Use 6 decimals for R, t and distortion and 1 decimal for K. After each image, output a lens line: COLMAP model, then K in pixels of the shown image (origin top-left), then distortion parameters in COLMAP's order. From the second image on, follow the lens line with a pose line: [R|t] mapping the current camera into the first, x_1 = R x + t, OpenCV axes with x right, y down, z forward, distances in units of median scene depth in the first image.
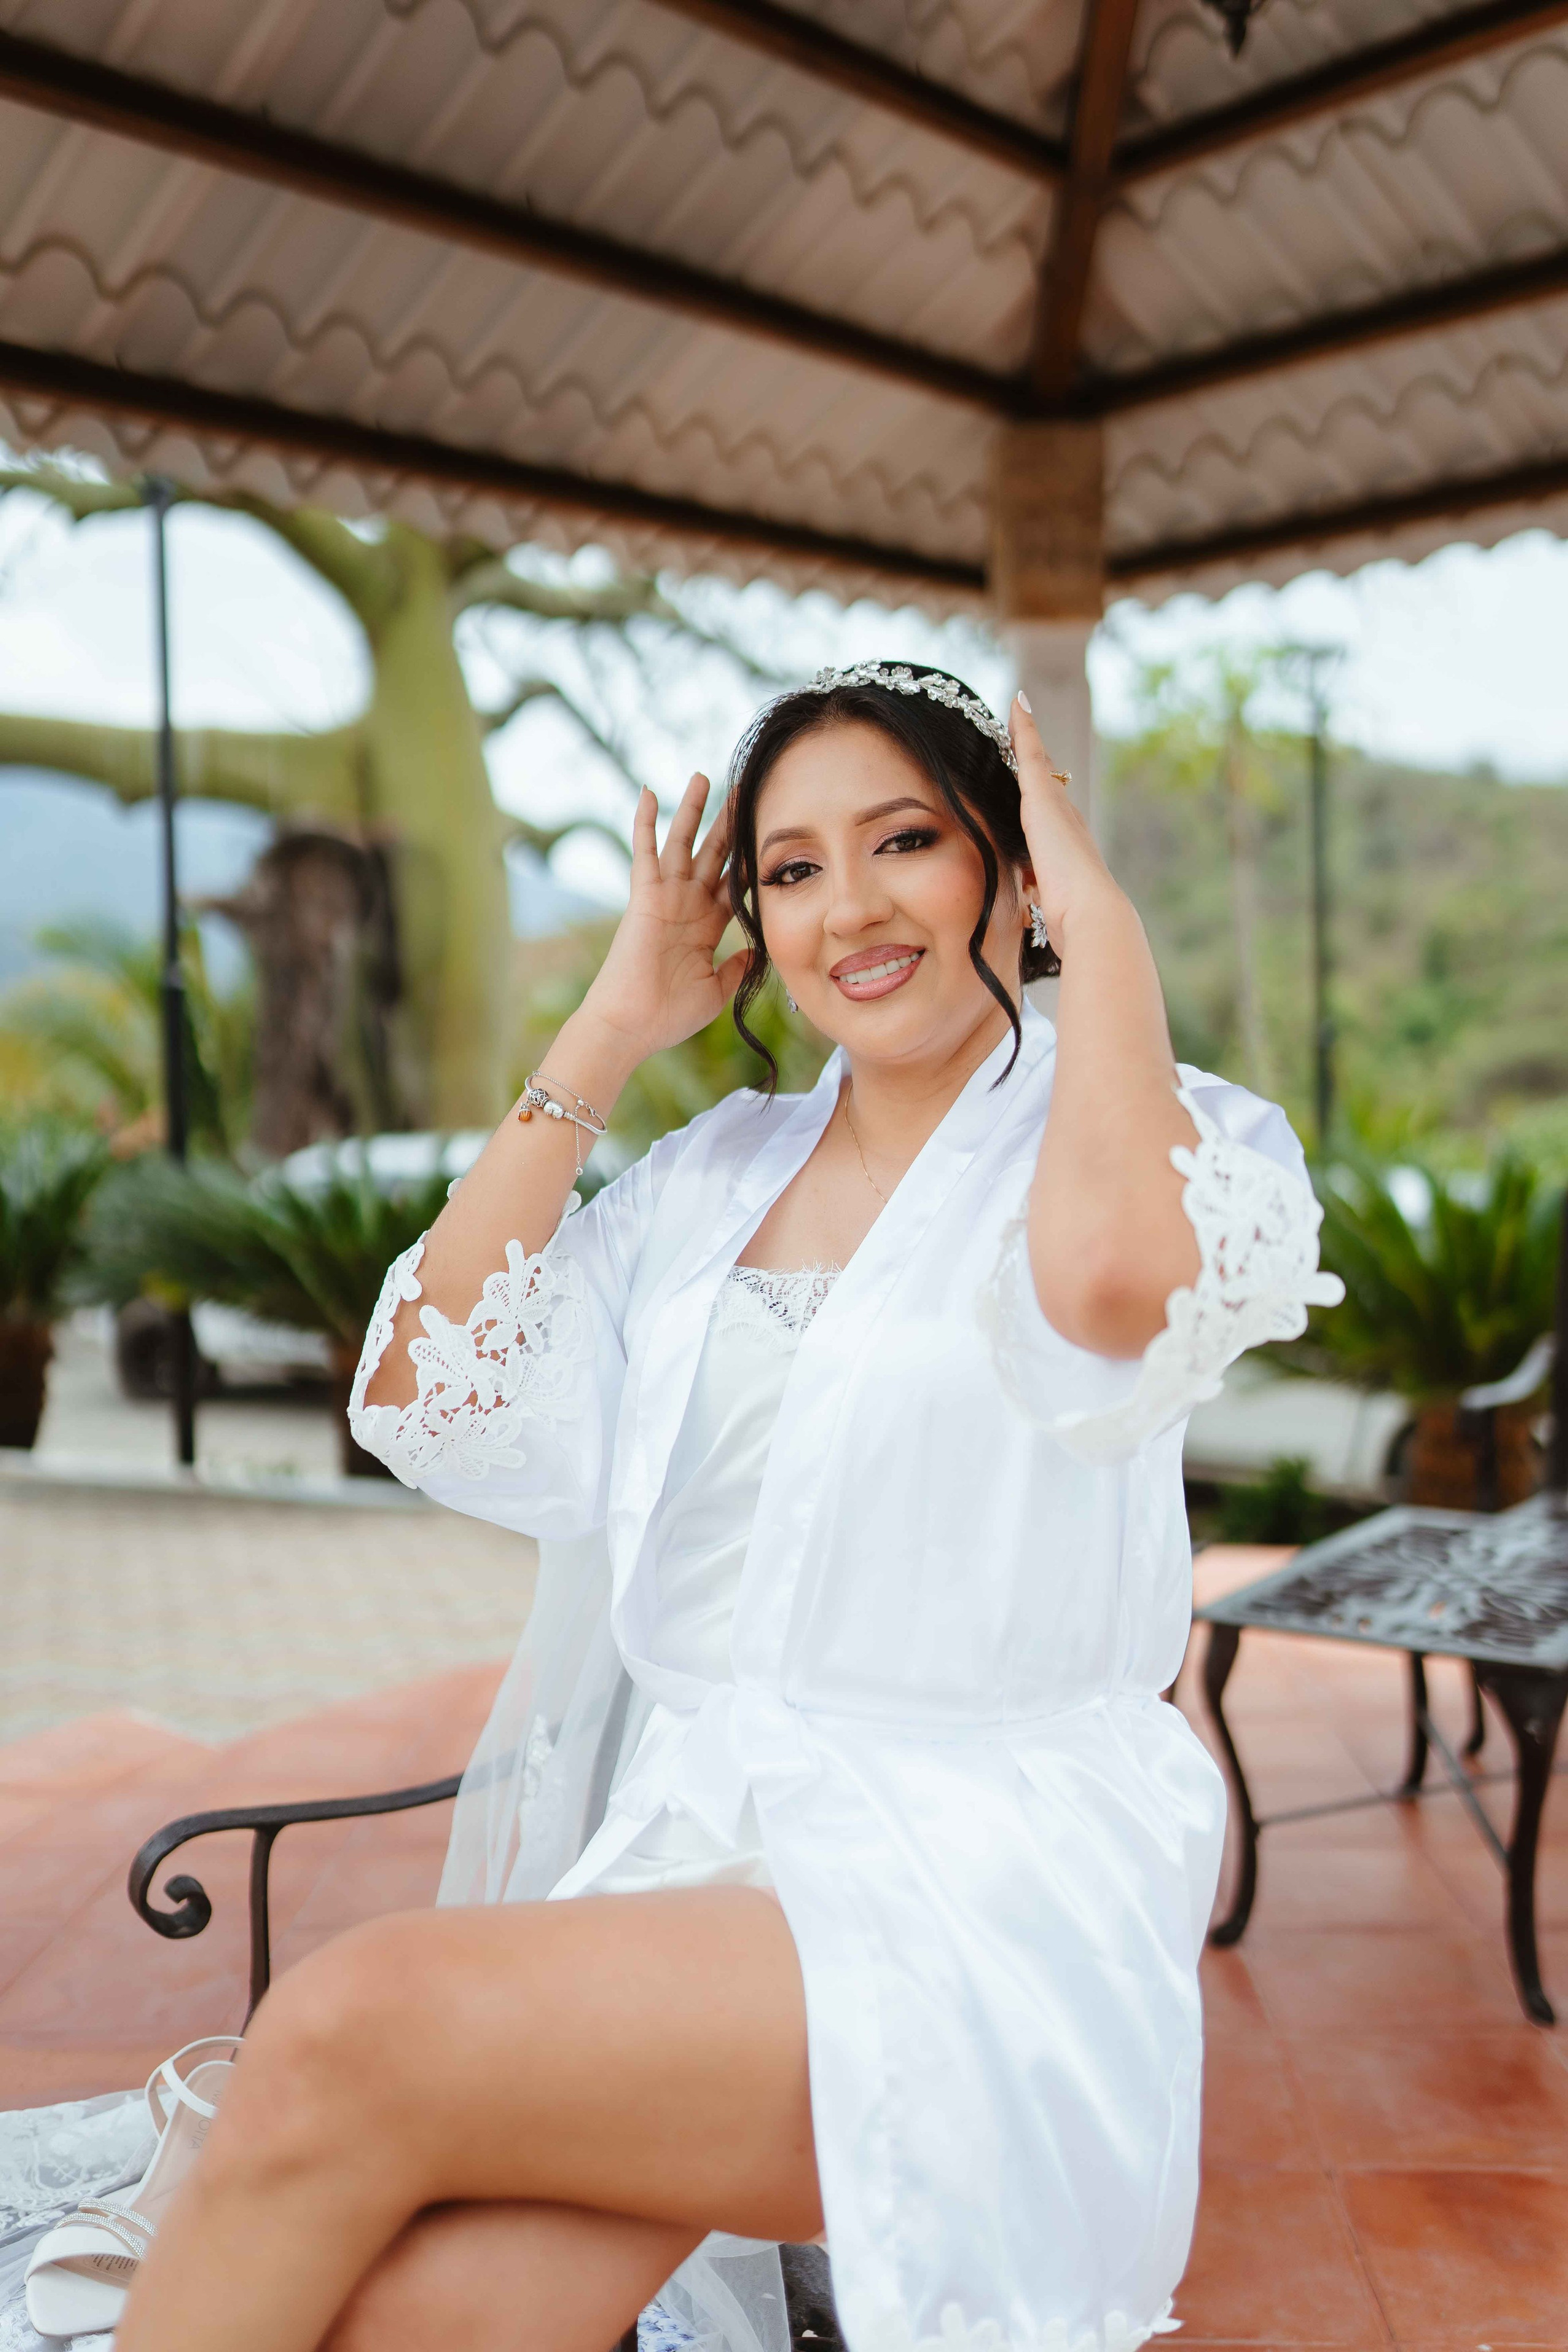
lens RADIAL K [[2264.5, 0, 784.0], [0, 2264.5, 1176.0], [0, 0, 1]] dist [-0.003837, 0.014783]
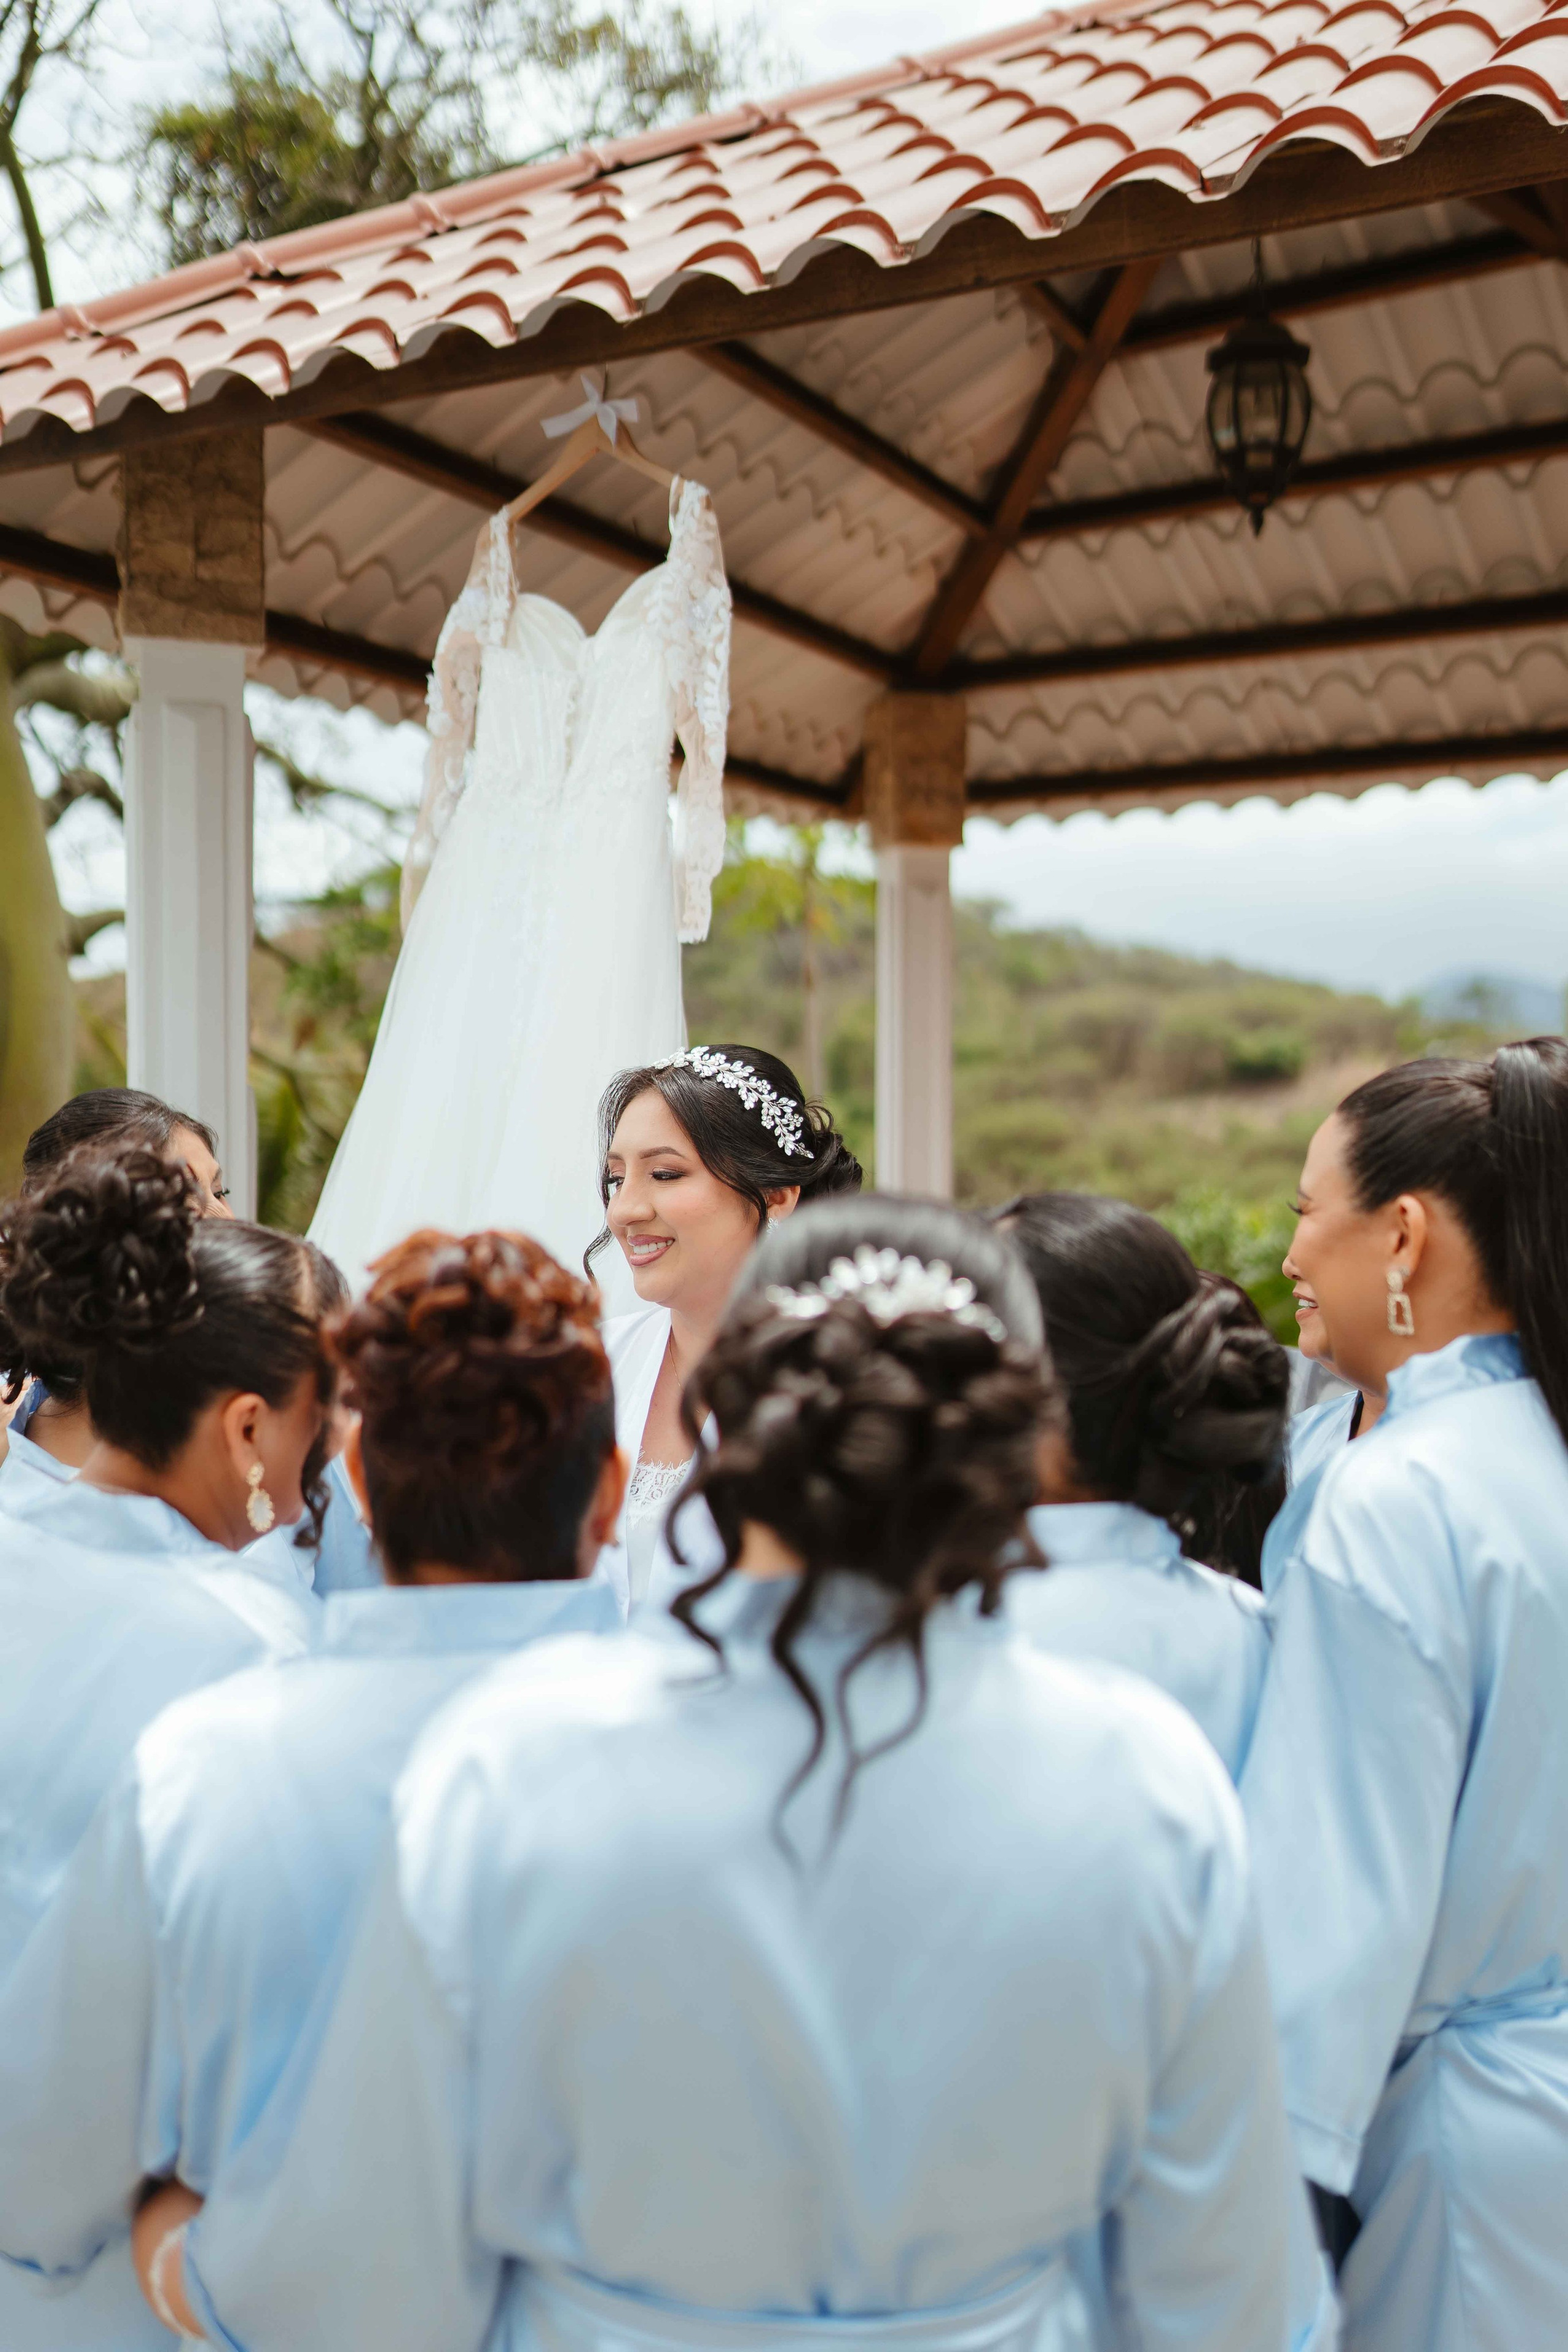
lens RADIAL K [[2264.5, 0, 784.0], [0, 2264.5, 1176.0], [0, 0, 1]] dist [-0.003837, 0.014783]
pose [[0.964171, 0.018208, 0.264657, -0.308403], [-0.007231, 0.999075, -0.042394, 0.001700], [-0.265184, 0.038962, 0.963410, -0.228950]]
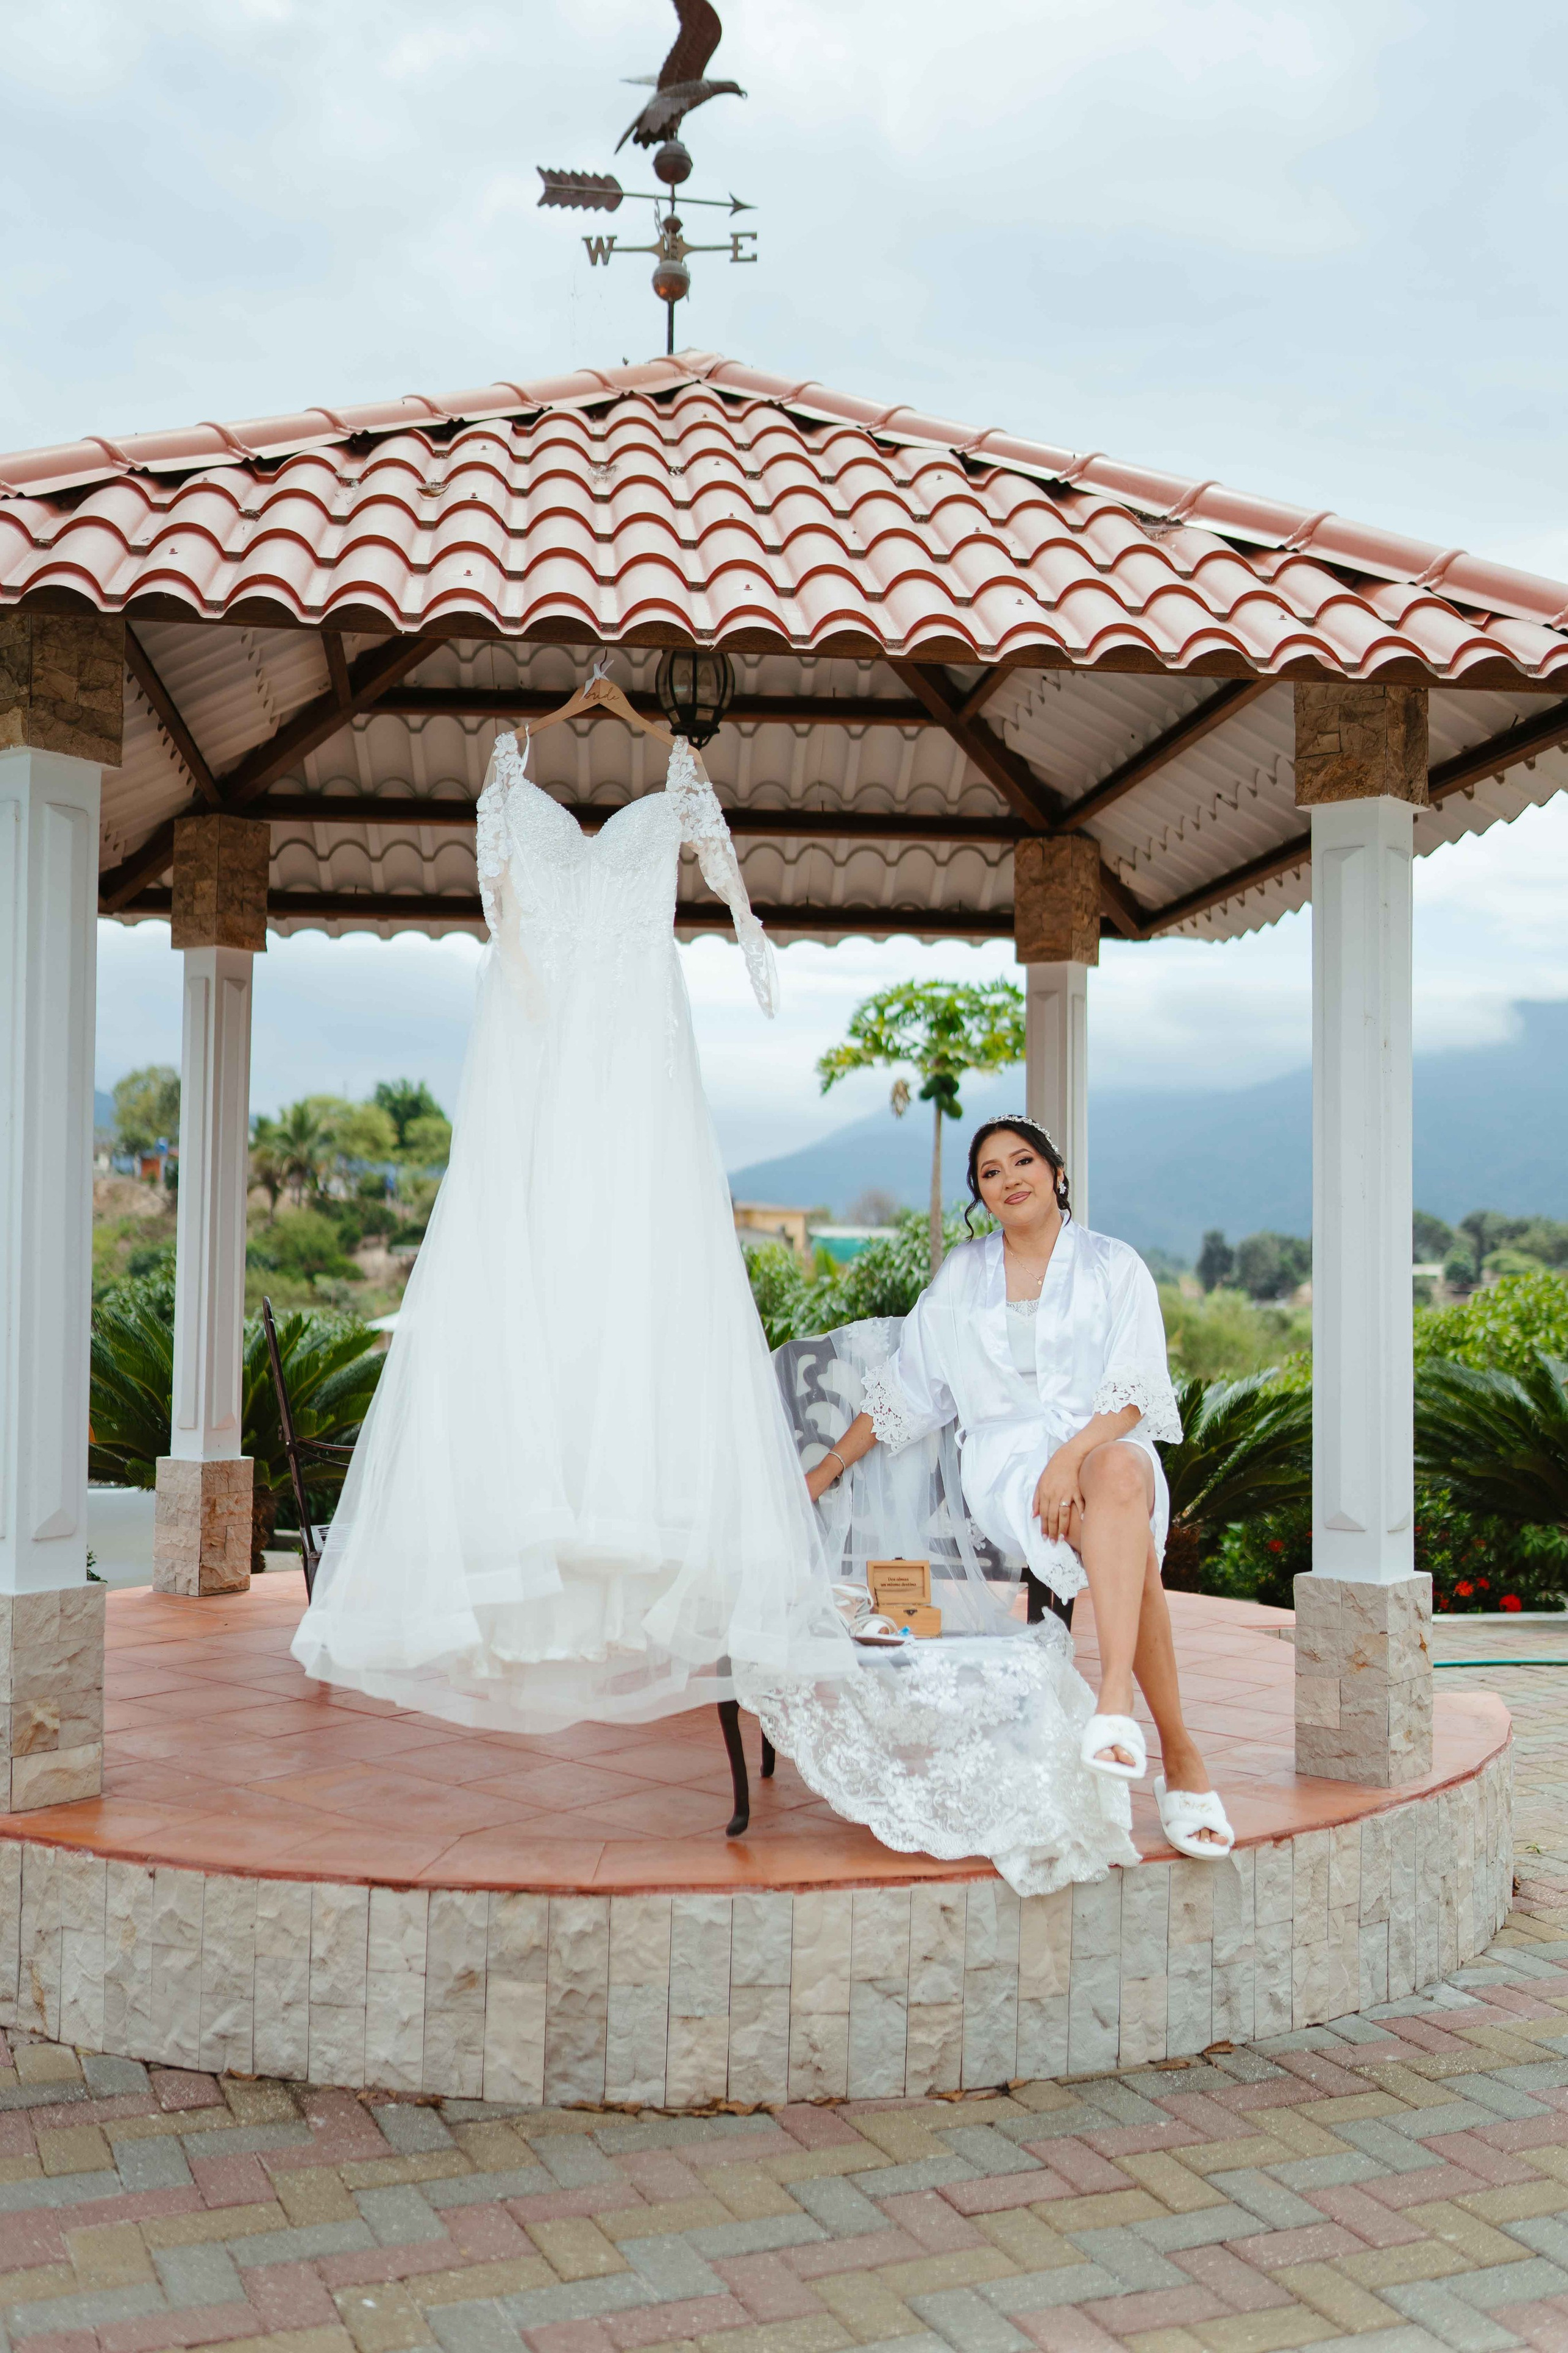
lens RADIAL K [[2332.4, 0, 808.4], [0, 2332.4, 1179.5], [0, 0, 1]] dist [0.001828, -0.006471]
pose [[0.615930, 0.055945, 0.785812, -0.888749], [0.015203, 0.996445, -0.082858, 0.048679], [-0.787654, 0.062981, 0.612890, -0.257861]]
